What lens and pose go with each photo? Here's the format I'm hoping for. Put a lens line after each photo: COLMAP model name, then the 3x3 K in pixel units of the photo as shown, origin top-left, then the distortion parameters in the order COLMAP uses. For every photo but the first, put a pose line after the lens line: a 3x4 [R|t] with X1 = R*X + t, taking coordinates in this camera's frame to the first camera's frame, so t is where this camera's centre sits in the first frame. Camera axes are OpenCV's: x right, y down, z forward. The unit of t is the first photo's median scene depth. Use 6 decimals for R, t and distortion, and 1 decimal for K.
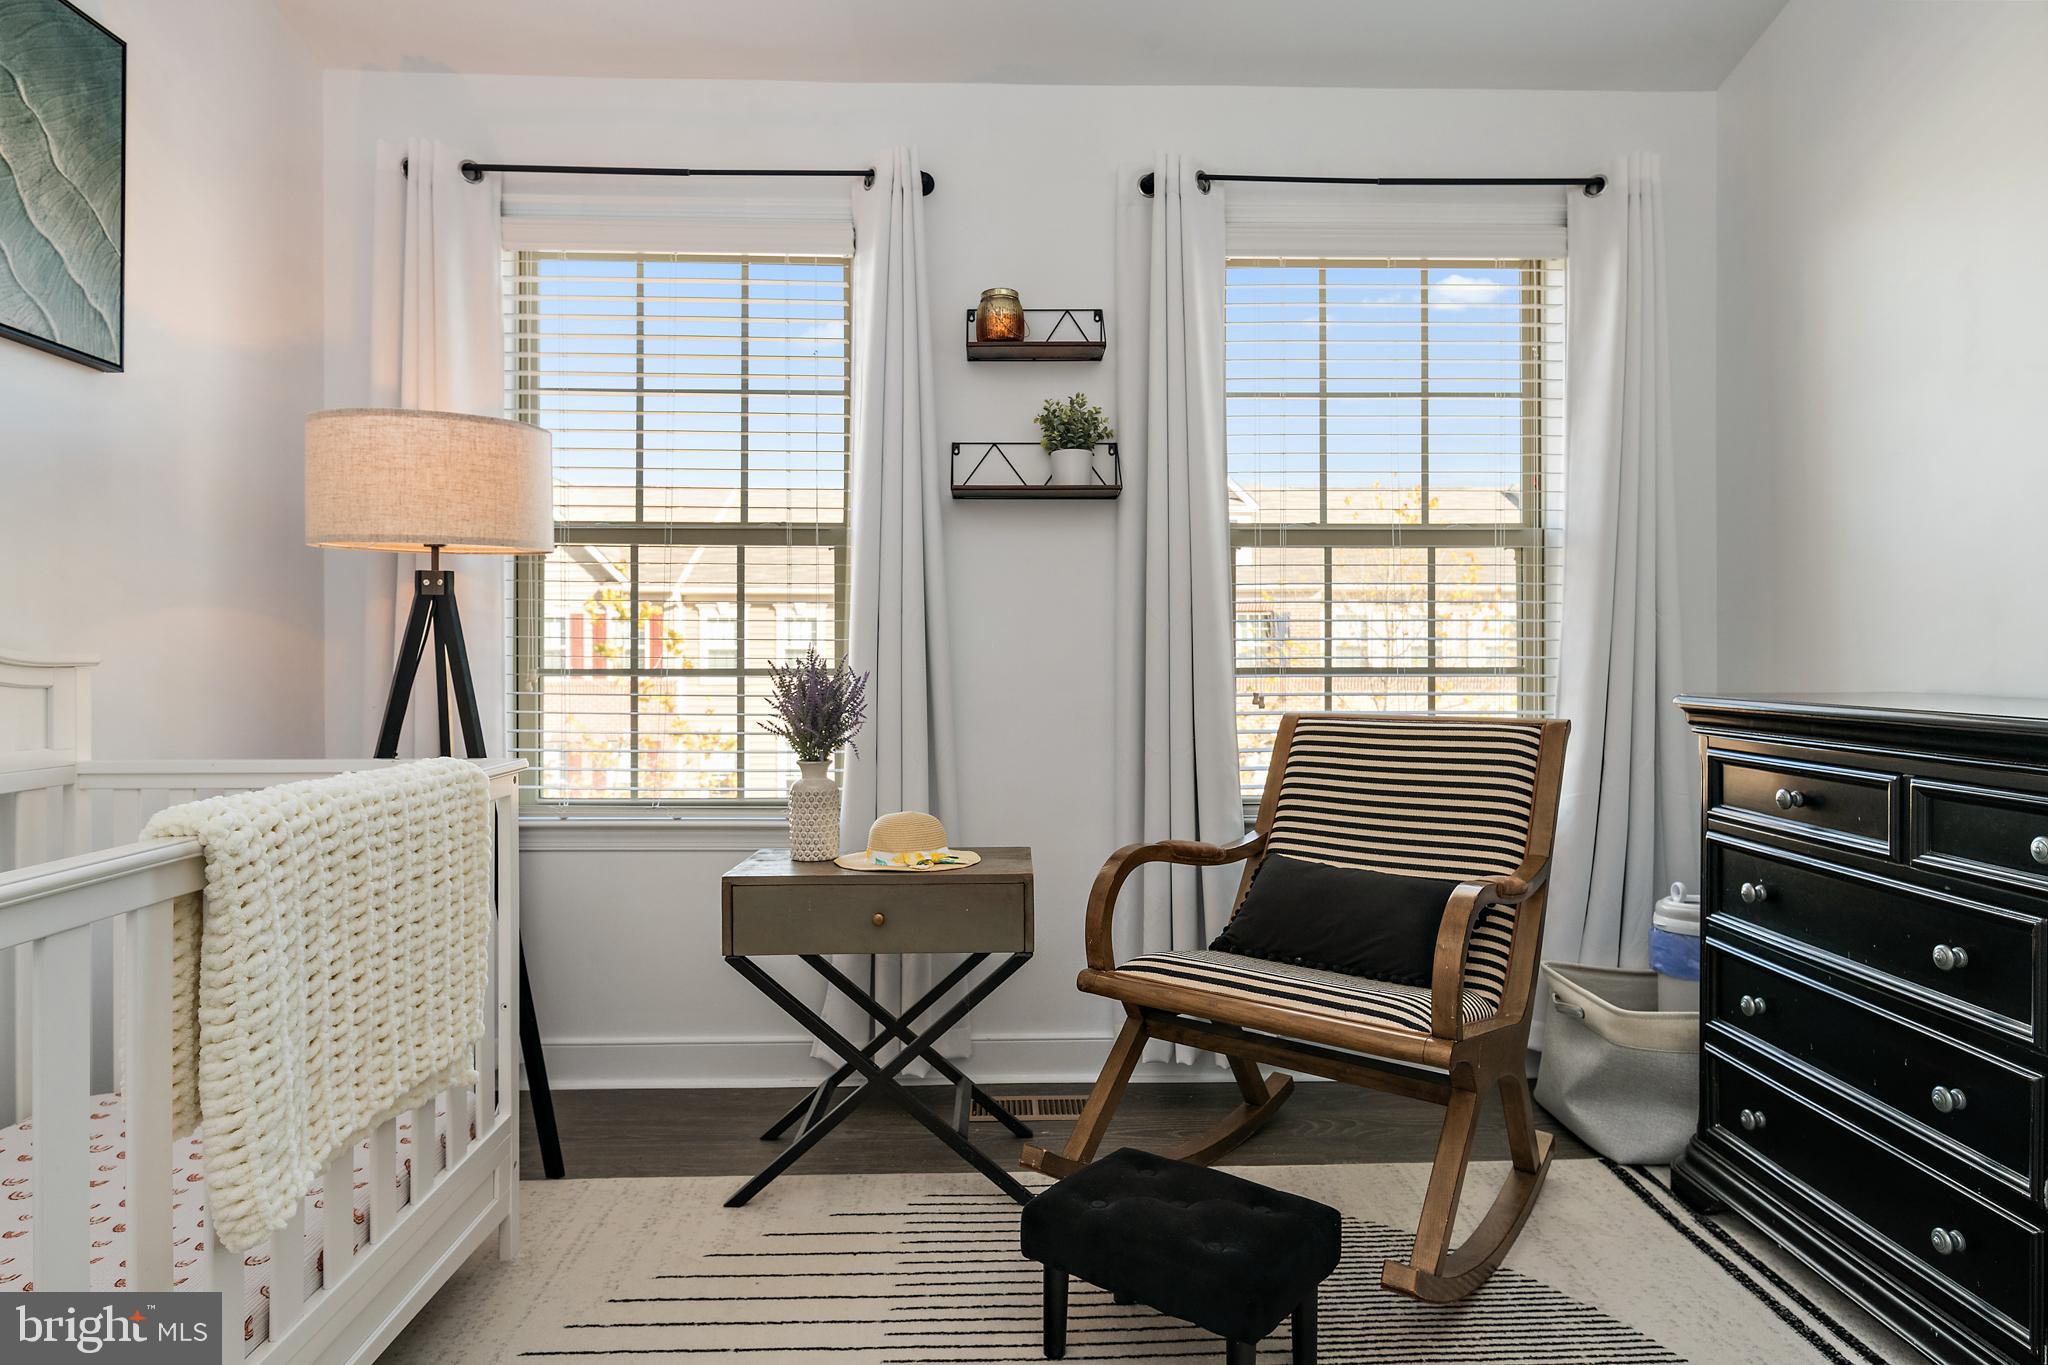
lens RADIAL K [[1222.4, 0, 1031.4], [0, 1222.4, 668.4], [0, 0, 1]] dist [0.013715, -0.002228]
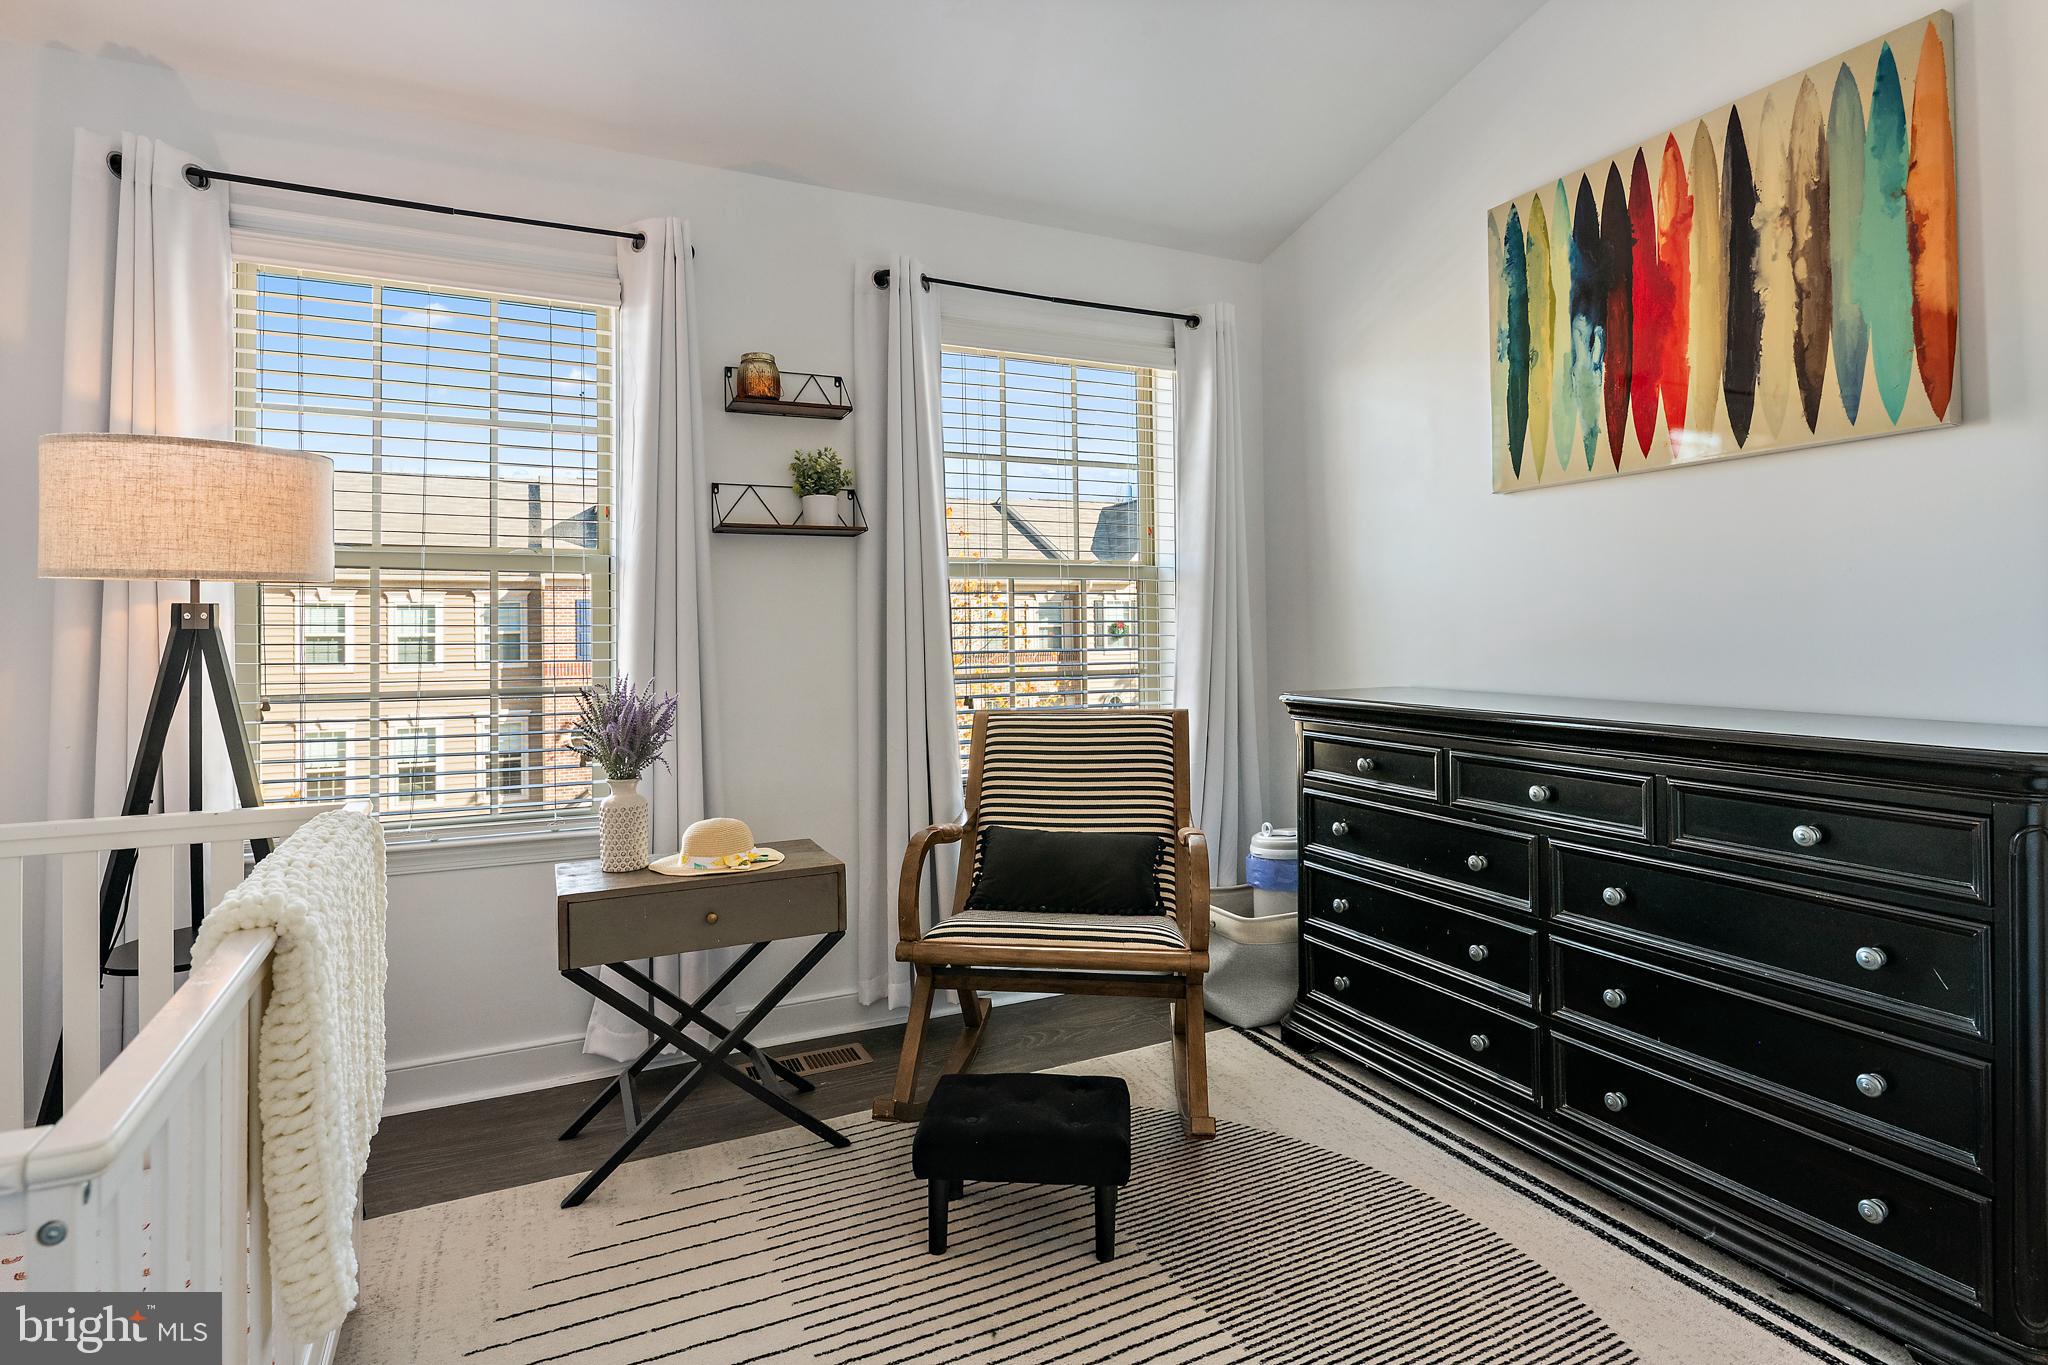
lens RADIAL K [[1064.0, 0, 1040.7], [0, 1064.0, 627.0], [0, 0, 1]] dist [0.005567, -0.000332]
pose [[0.910480, -0.007000, 0.413494, -0.232355], [0.014076, 0.999802, -0.014071, -0.040565], [-0.413314, 0.018632, 0.910398, -0.017028]]
